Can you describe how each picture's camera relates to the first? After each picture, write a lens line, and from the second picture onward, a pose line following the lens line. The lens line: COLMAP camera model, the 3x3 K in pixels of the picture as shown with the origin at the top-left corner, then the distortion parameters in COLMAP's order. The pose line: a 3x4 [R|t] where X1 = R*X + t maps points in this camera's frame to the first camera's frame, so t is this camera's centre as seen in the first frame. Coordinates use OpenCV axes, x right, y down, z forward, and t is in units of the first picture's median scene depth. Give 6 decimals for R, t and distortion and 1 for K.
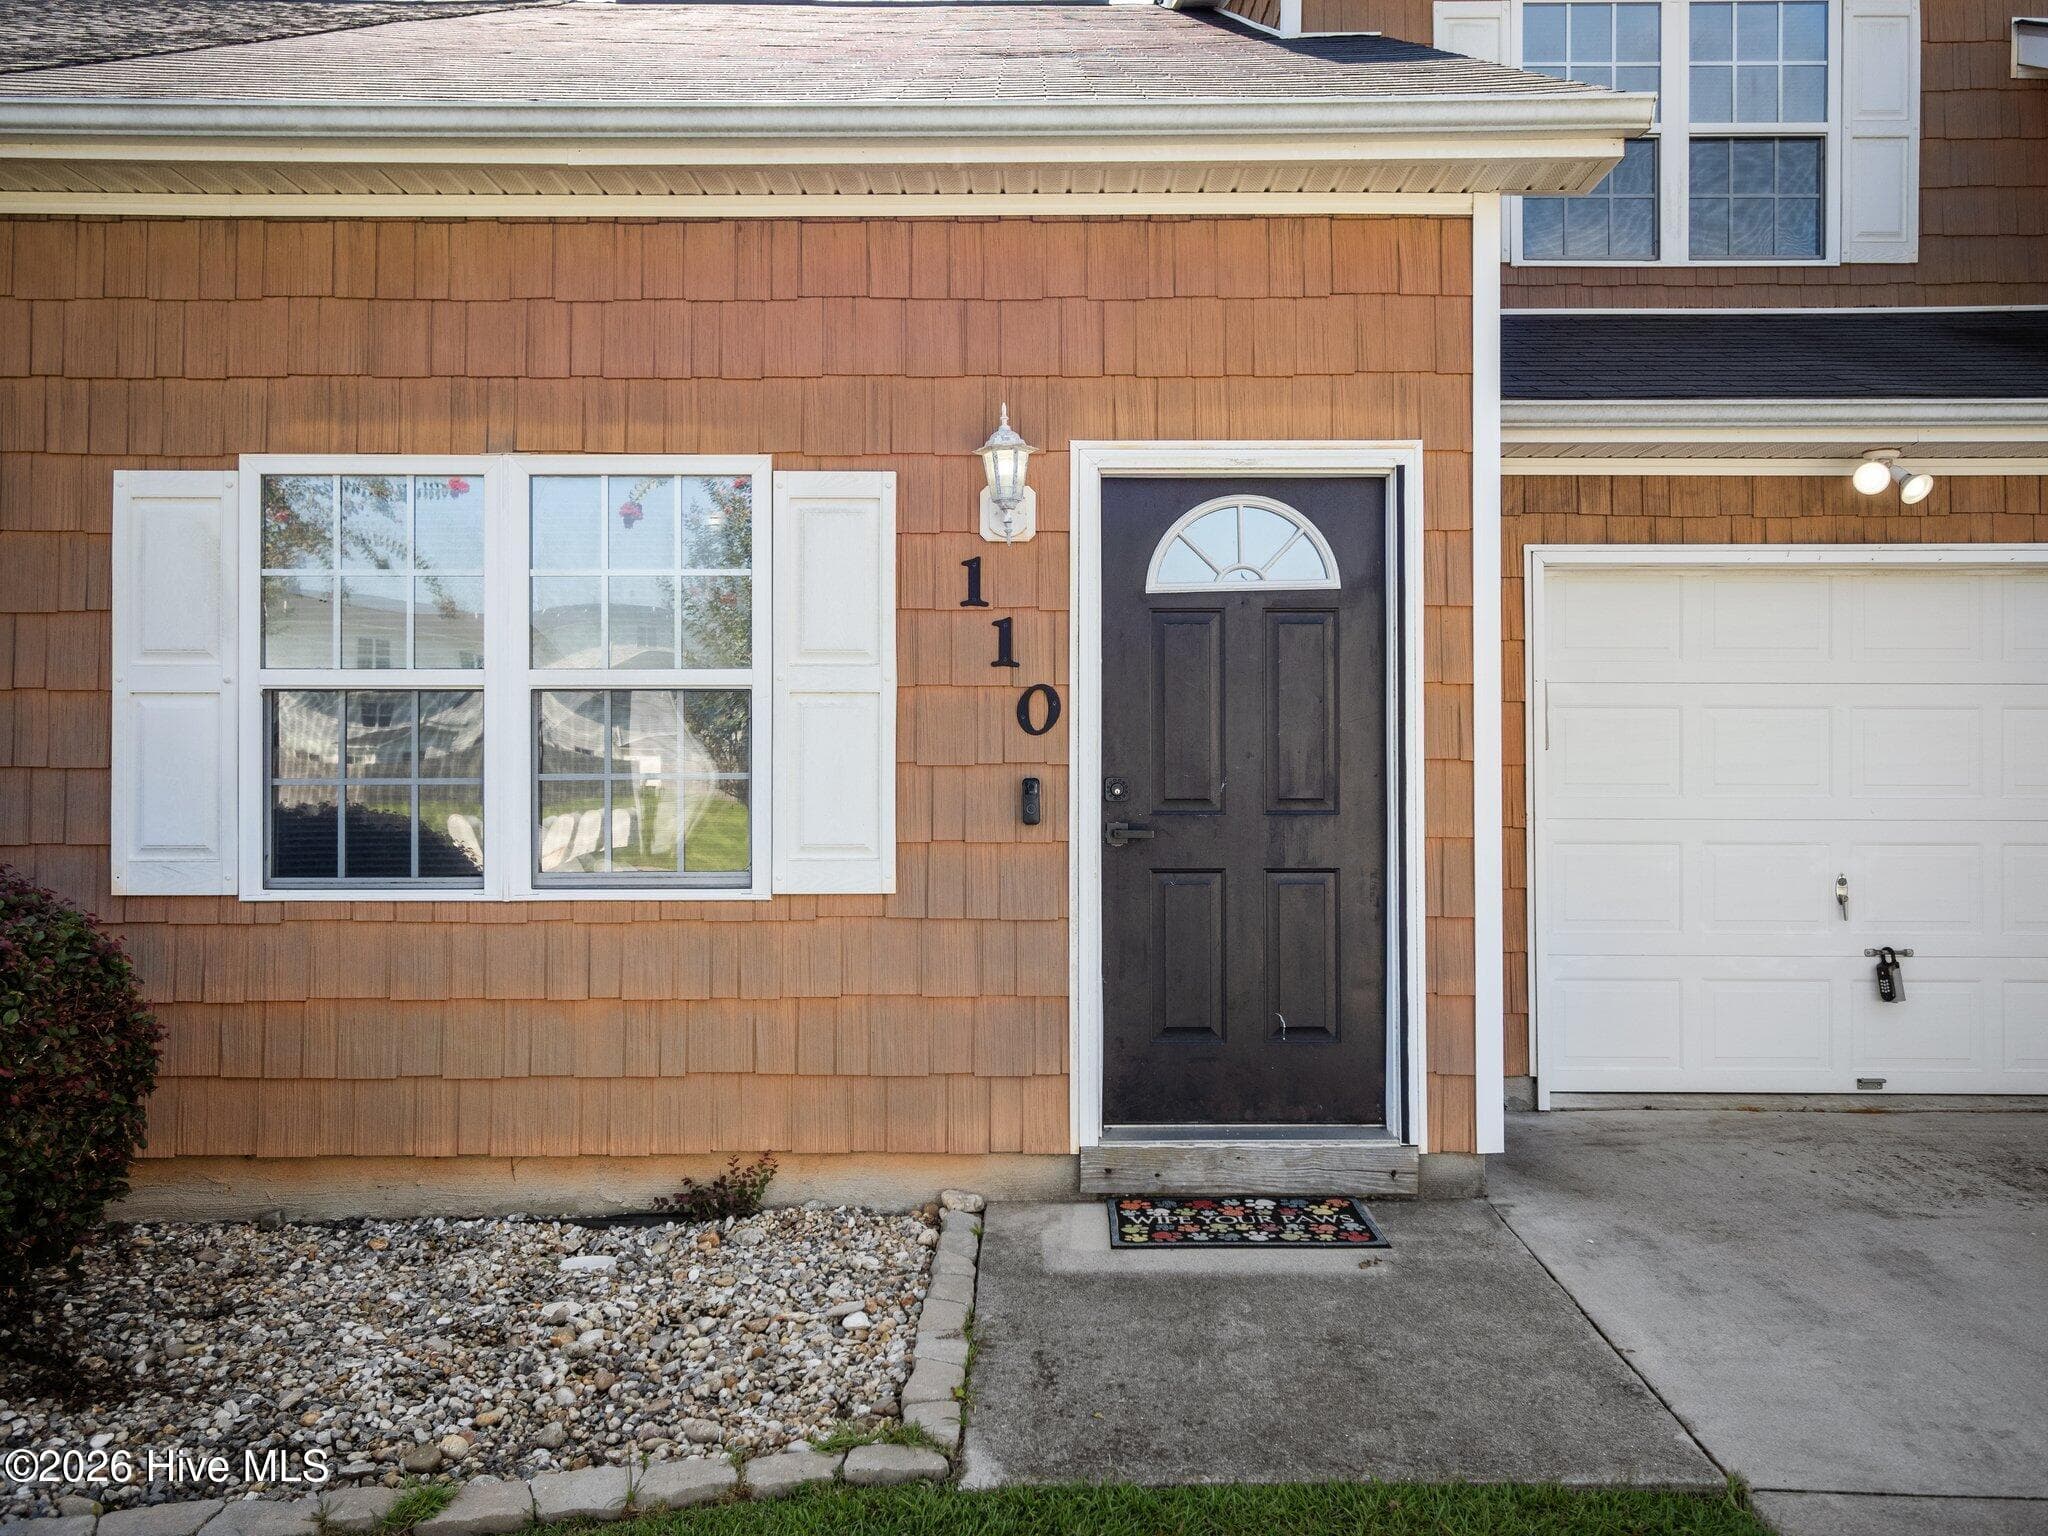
lens RADIAL K [[1644.0, 0, 1029.8], [0, 1644.0, 759.8], [0, 0, 1]] dist [0.004233, 0.017003]
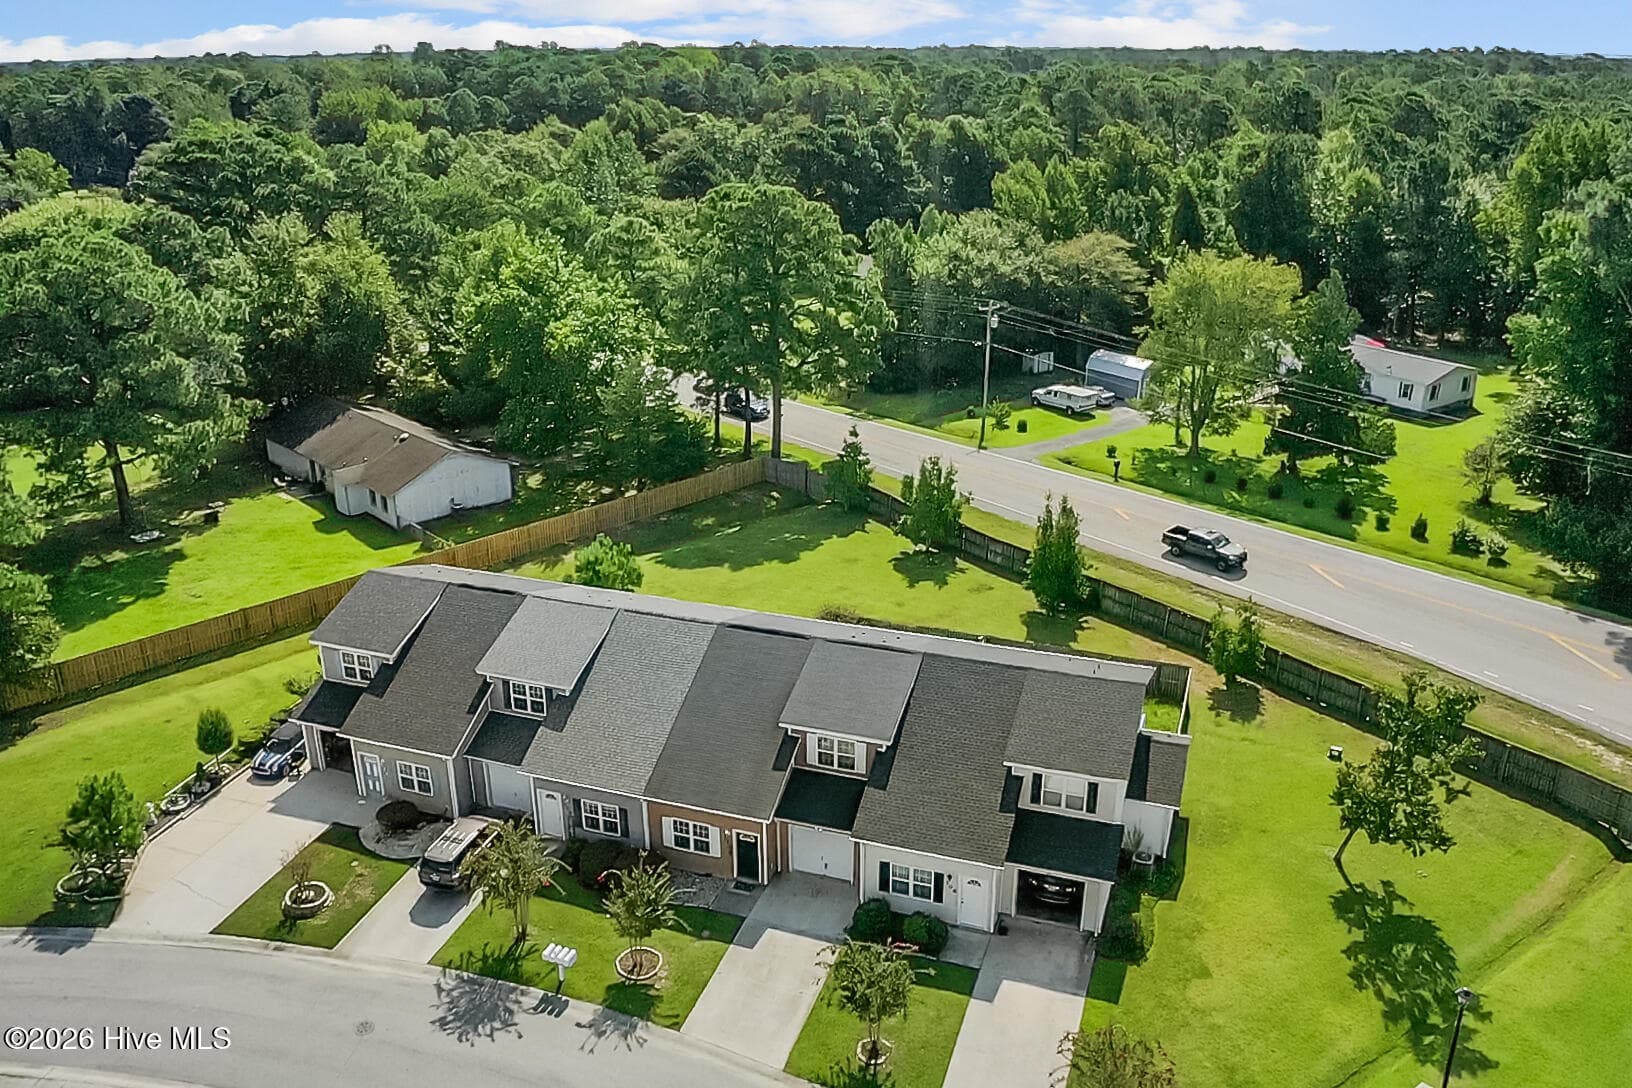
lens RADIAL K [[1362.8, 0, 816.0], [0, 1362.8, 544.0], [0, 0, 1]] dist [-0.052263, 0.005077]
pose [[0.943978, 0.123027, -0.306218, 3.420162], [0.004666, 0.922843, 0.385148, -5.998307], [0.329974, -0.365000, 0.870570, -6.765854]]
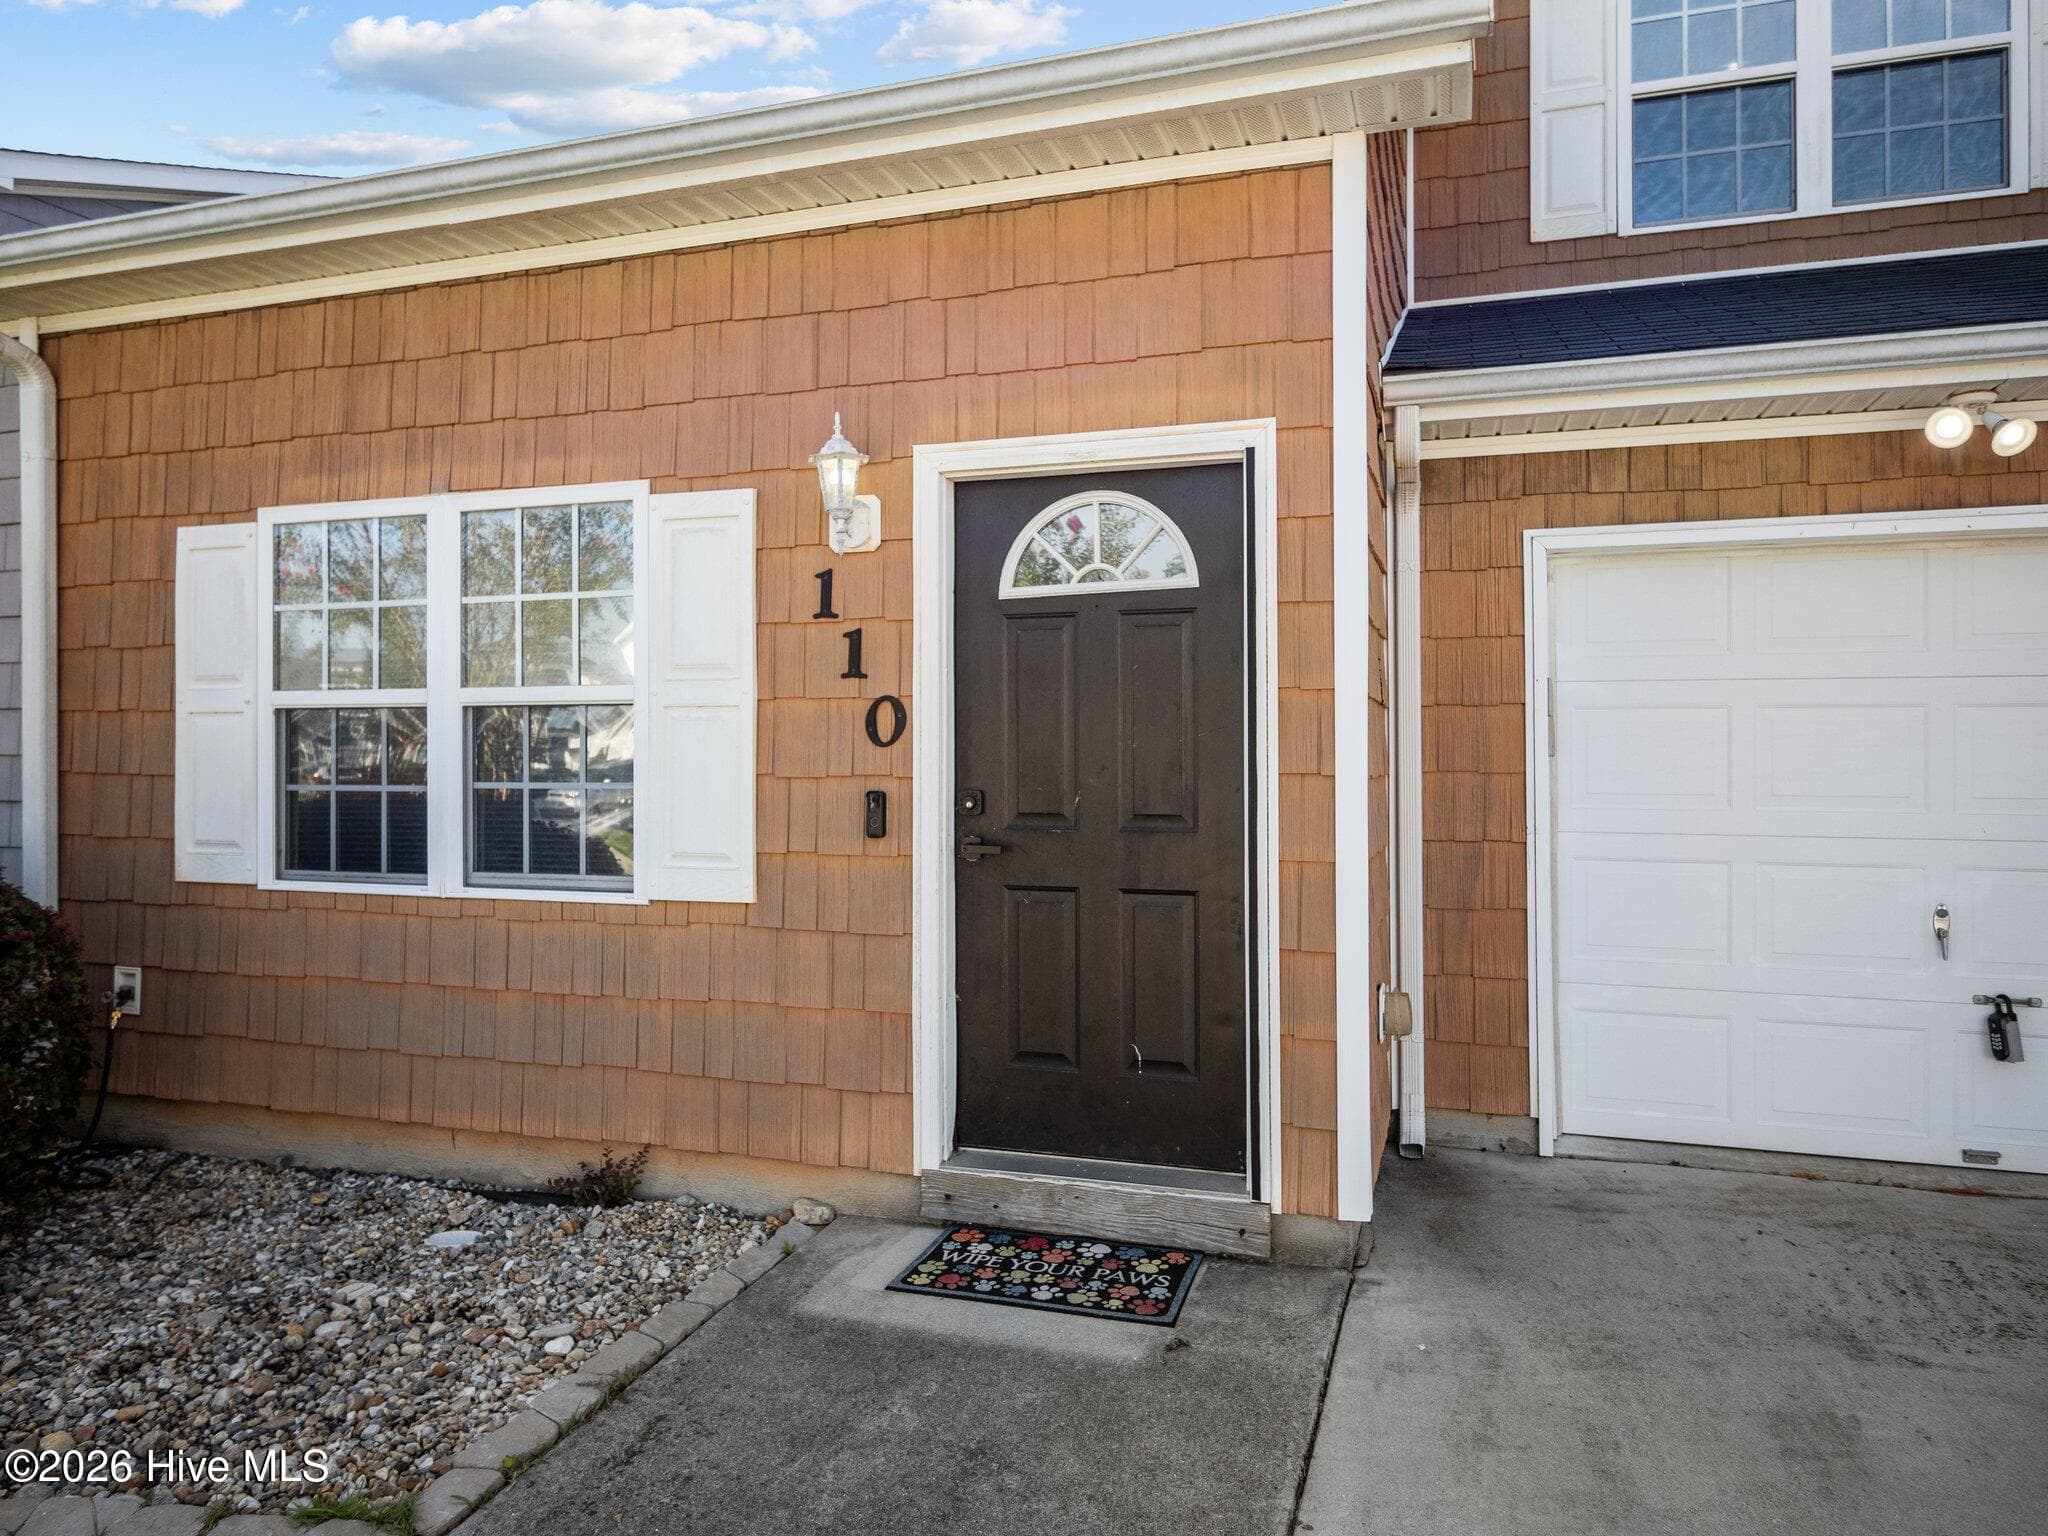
lens RADIAL K [[1348.8, 0, 1027.4], [0, 1348.8, 744.1], [0, 0, 1]] dist [-0.000729, -0.001509]
pose [[0.949801, -0.001565, -0.312852, 0.339553], [0.001845, 0.999998, 0.000601, -0.017088], [0.312851, -0.001148, 0.949802, 0.259149]]
